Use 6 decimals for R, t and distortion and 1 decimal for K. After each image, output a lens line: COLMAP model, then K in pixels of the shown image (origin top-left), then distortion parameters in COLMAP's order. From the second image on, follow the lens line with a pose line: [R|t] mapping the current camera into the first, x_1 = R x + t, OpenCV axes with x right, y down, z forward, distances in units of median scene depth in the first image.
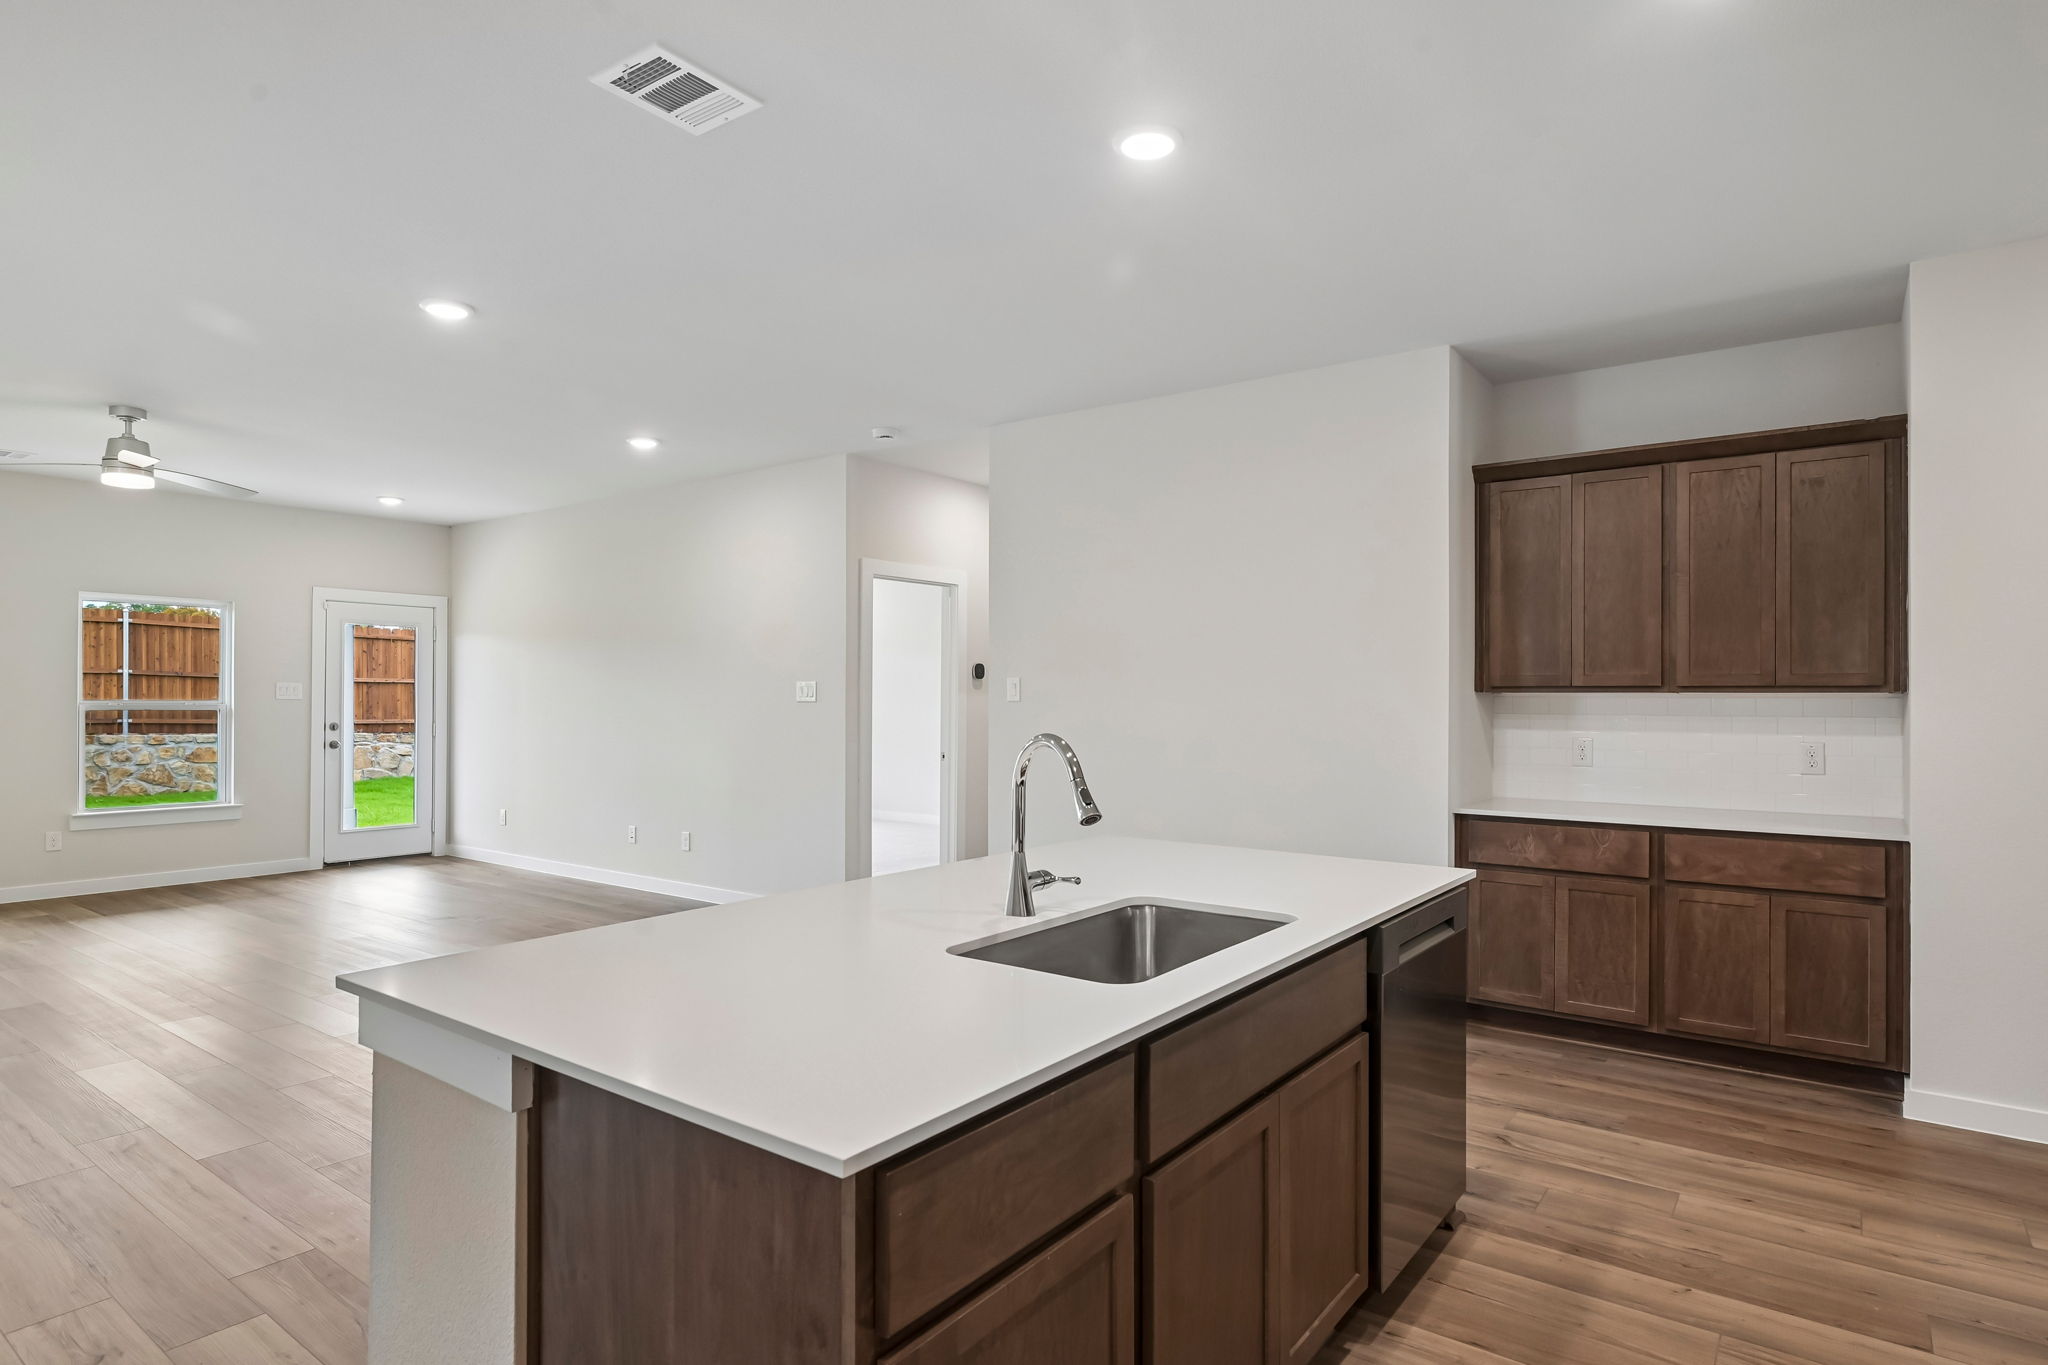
lens RADIAL K [[1076.5, 0, 1024.2], [0, 1076.5, 691.9], [0, 0, 1]] dist [-0.001604, -0.000772]
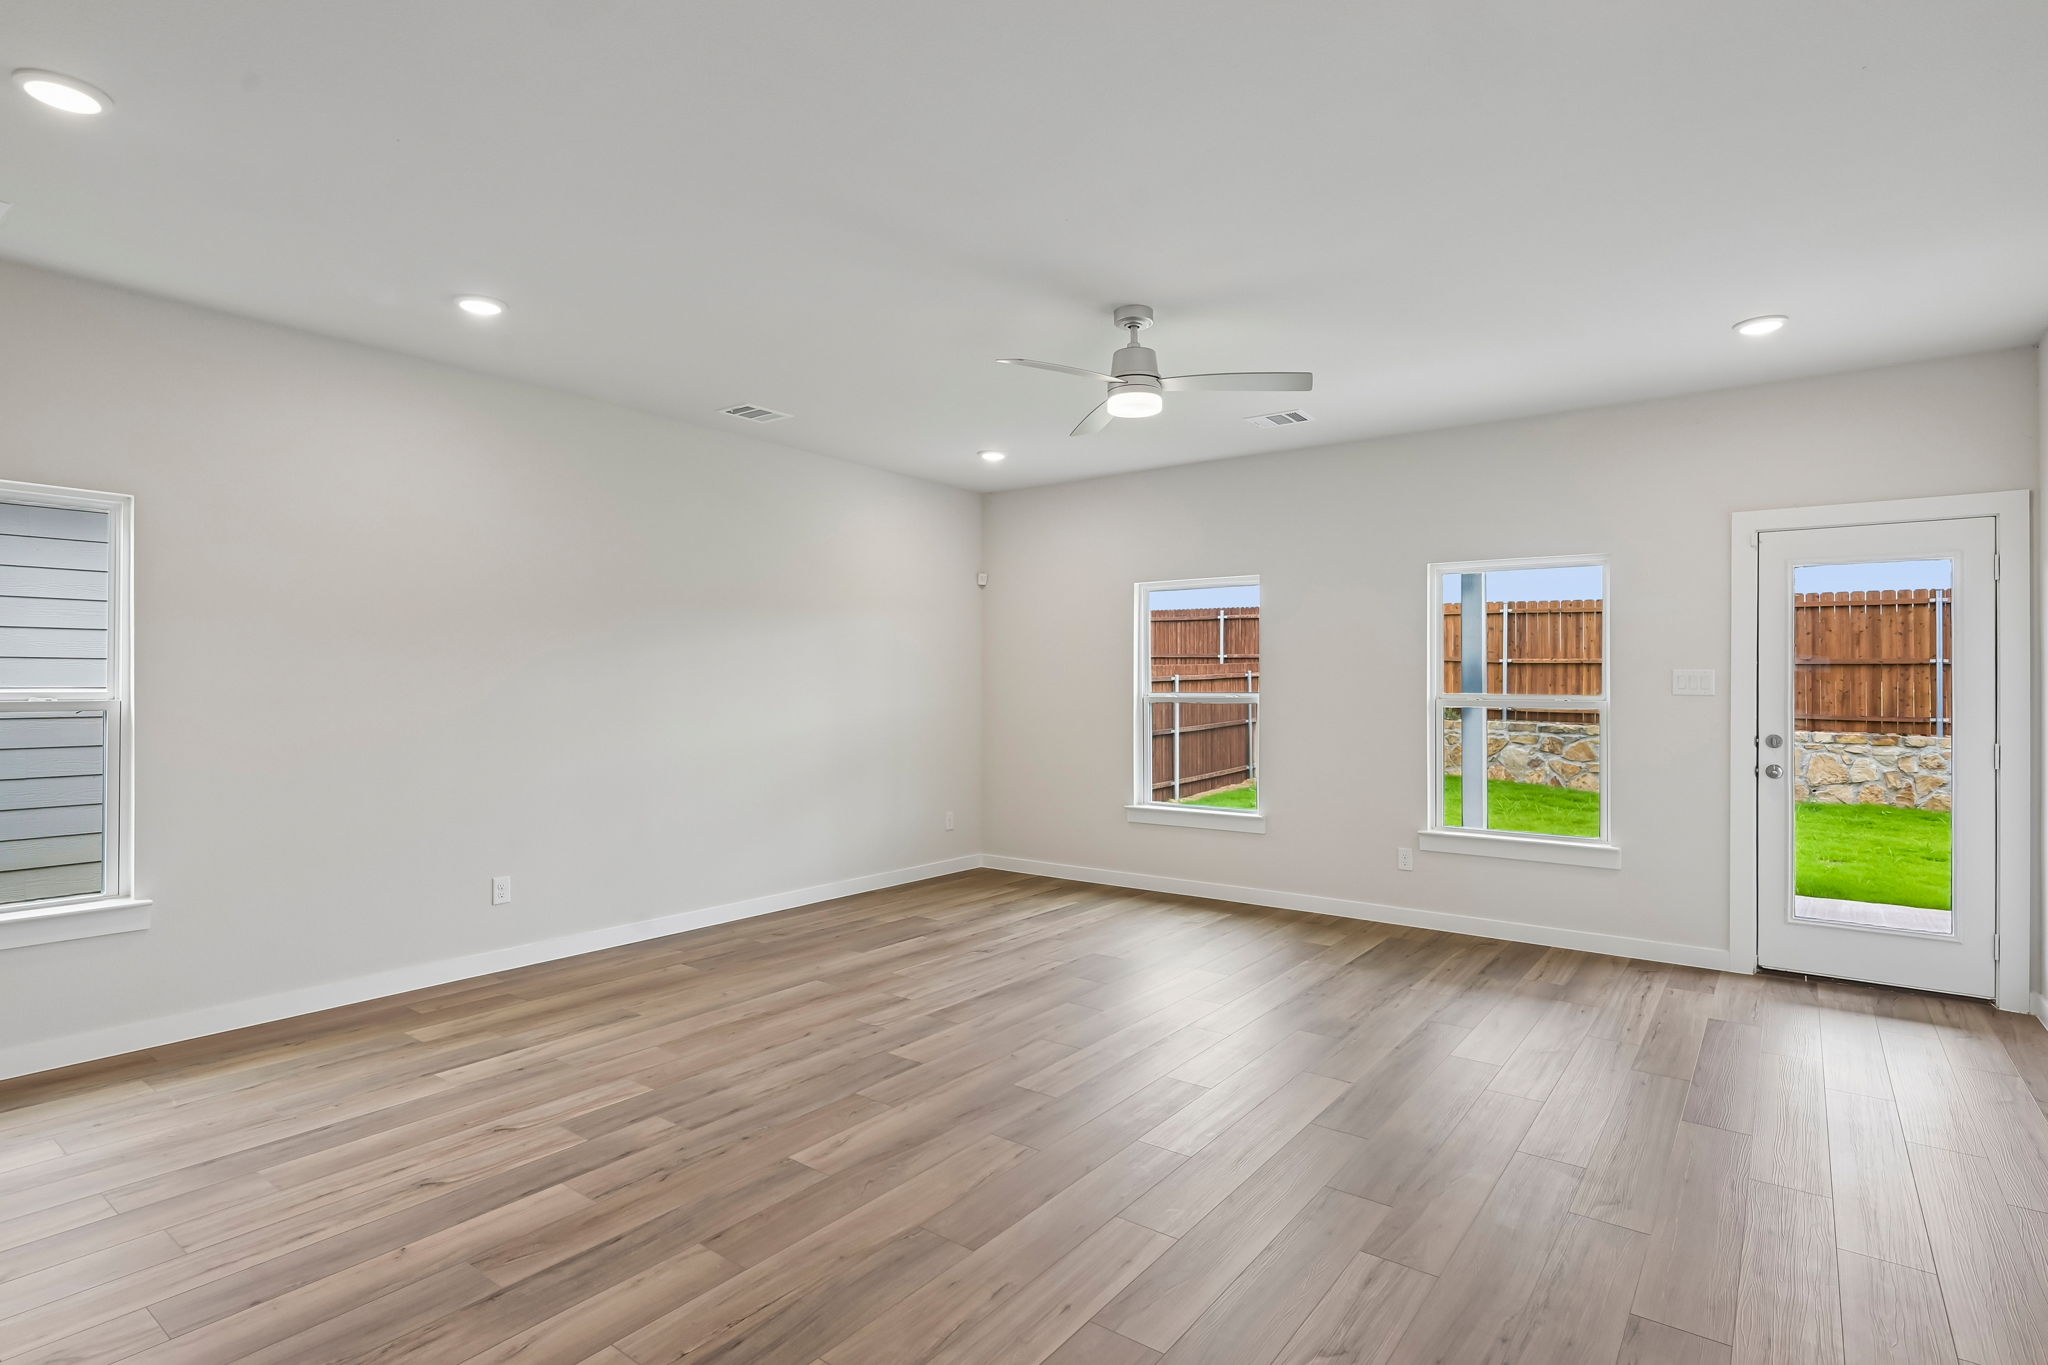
lens RADIAL K [[1021.4, 0, 1028.4], [0, 1021.4, 673.7], [0, 0, 1]] dist [-0.000102, 0.000095]
pose [[-0.006779, -0.015009, -0.999864, -0.067560], [0.001786, 0.999886, -0.015022, 0.002468], [0.999975, -0.001887, -0.006751, 0.553487]]
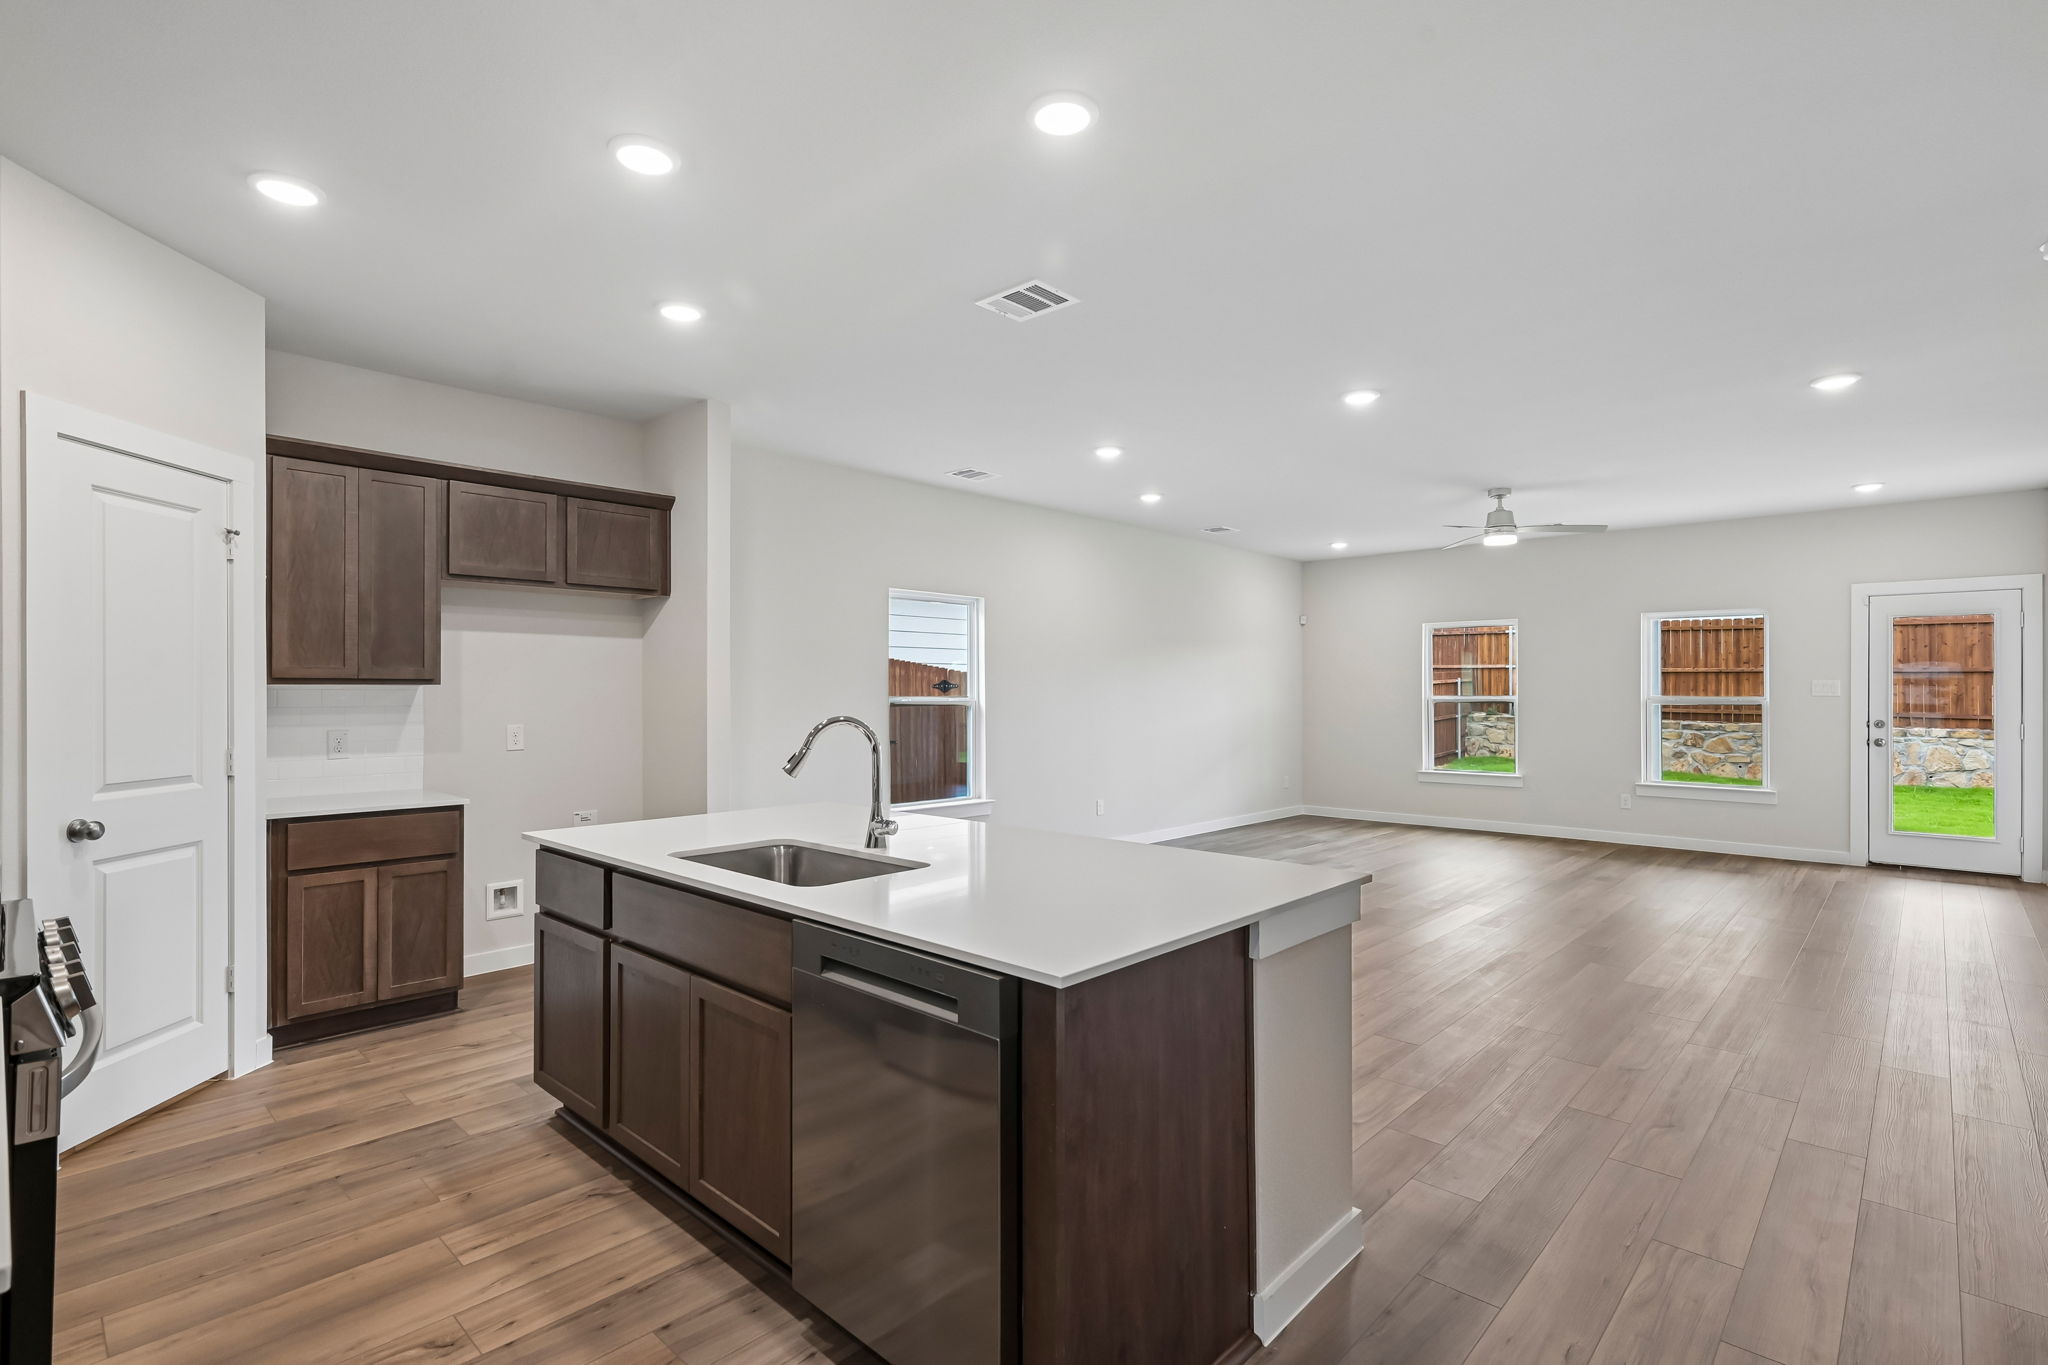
lens RADIAL K [[966.4, 0, 1024.0], [0, 966.4, 682.5], [0, 0, 1]] dist [0.000179, 0.000101]
pose [[-0.117062, -0.013153, -0.993038, 0.299527], [0.004245, 0.999897, -0.013744, 0.003247], [0.993116, -0.005825, -0.116994, 0.311882]]
